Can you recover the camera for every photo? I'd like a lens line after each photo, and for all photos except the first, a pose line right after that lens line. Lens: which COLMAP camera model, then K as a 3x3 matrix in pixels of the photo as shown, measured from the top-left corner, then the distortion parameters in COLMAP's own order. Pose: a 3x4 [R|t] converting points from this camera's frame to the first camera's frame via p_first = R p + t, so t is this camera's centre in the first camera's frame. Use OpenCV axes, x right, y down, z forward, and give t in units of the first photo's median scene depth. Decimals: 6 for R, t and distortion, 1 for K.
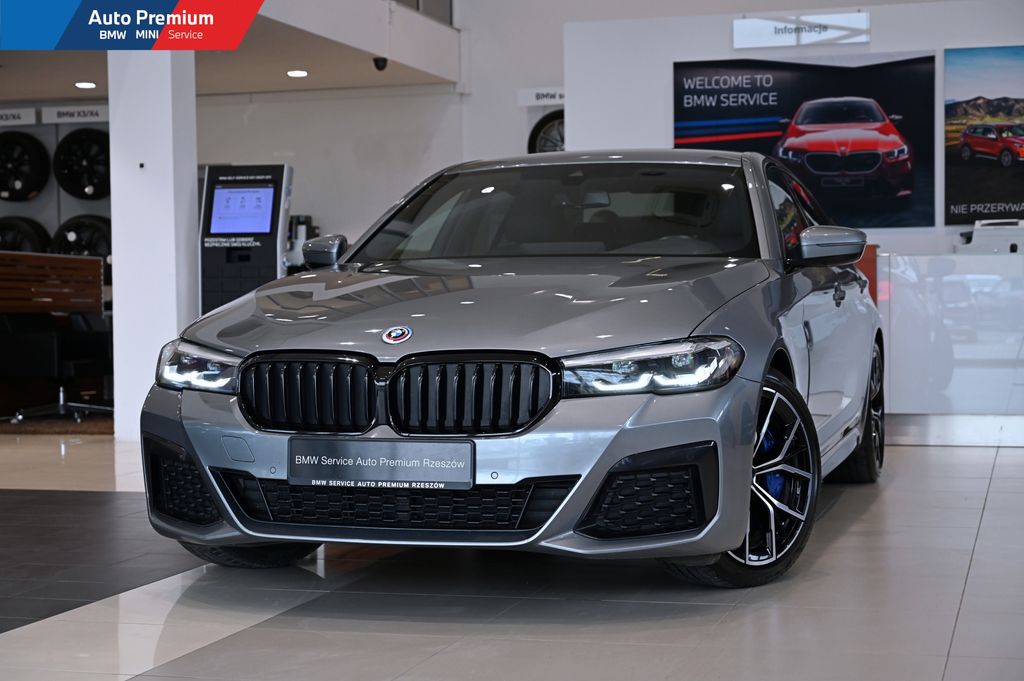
lens RADIAL K [[1750.8, 0, 510.9], [0, 1750.8, 294.8], [0, 0, 1]] dist [-0.022153, 0.000000]
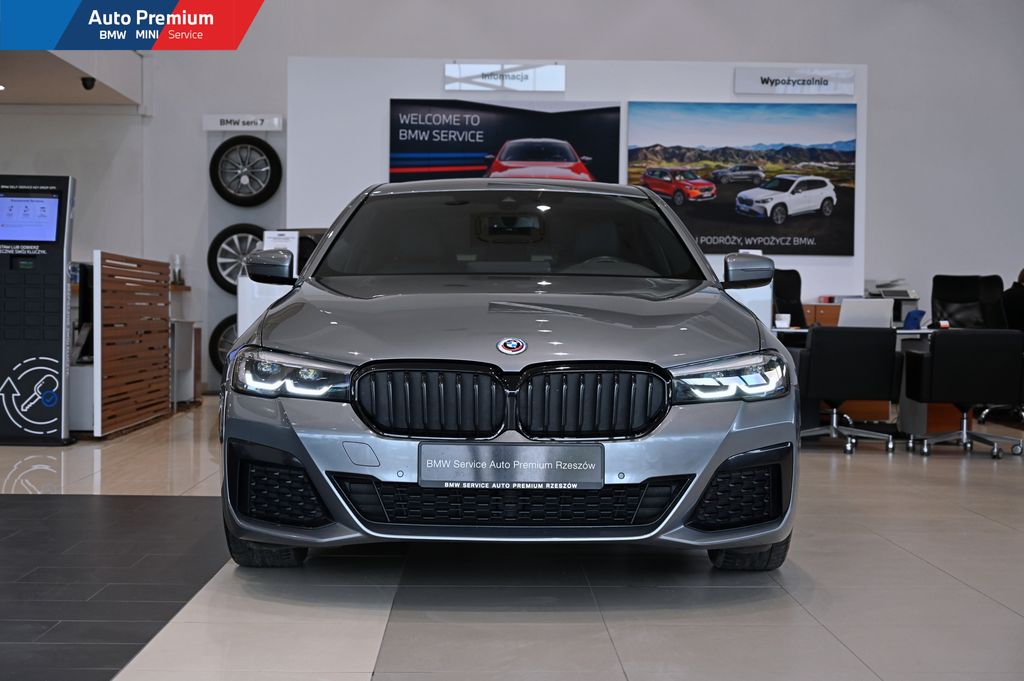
lens RADIAL K [[1553.2, 0, 512.0], [0, 1553.2, 339.7], [0, 0, 1]] dist [-0.010551, 0.000000]
pose [[0.950337, 0.012676, 0.310964, -0.165337], [-0.019041, 0.999667, 0.017442, 0.001226], [-0.310639, -0.022496, 0.950262, 0.045310]]
